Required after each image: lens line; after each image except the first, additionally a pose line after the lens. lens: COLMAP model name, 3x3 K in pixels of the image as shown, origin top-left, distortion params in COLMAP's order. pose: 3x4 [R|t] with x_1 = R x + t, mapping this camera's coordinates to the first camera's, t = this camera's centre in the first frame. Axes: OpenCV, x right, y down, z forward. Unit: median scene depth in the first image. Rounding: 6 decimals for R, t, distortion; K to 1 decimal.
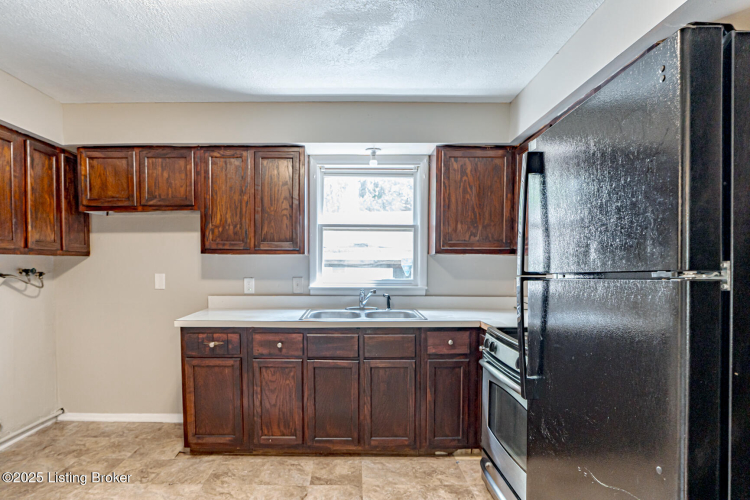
lens RADIAL K [[416.3, 0, 359.6], [0, 416.3, 284.5], [0, 0, 1]] dist [-0.015591, 0.001303]
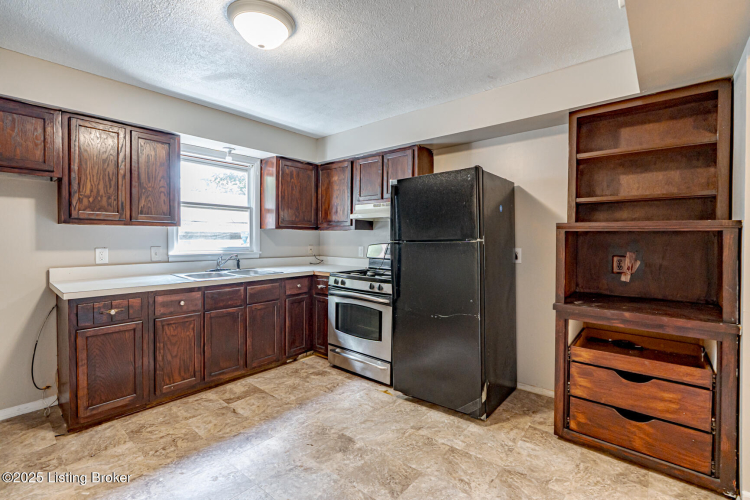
lens RADIAL K [[347.4, 0, 367.5], [0, 347.4, 246.6], [0, 0, 1]] dist [-0.019395, 0.007511]
pose [[0.647223, -0.017601, 0.762098, -0.570436], [0.030865, 0.999519, -0.003128, 0.003940], [-0.761676, 0.025547, 0.647454, -0.042072]]
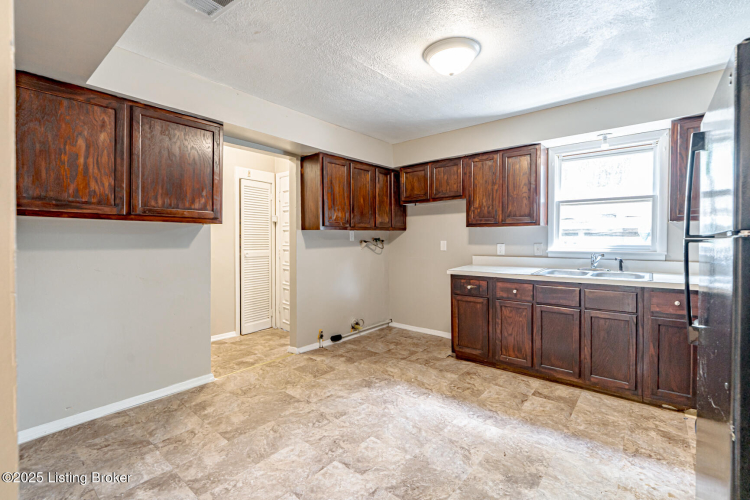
lens RADIAL K [[341.0, 0, 375.0], [0, 341.0, 250.0], [0, 0, 1]] dist [-0.014741, 0.006578]
pose [[0.762082, 0.014382, -0.647321, 0.175953], [-0.018567, 0.999828, 0.000355, 0.014981], [0.647215, 0.011748, 0.762217, -0.160559]]
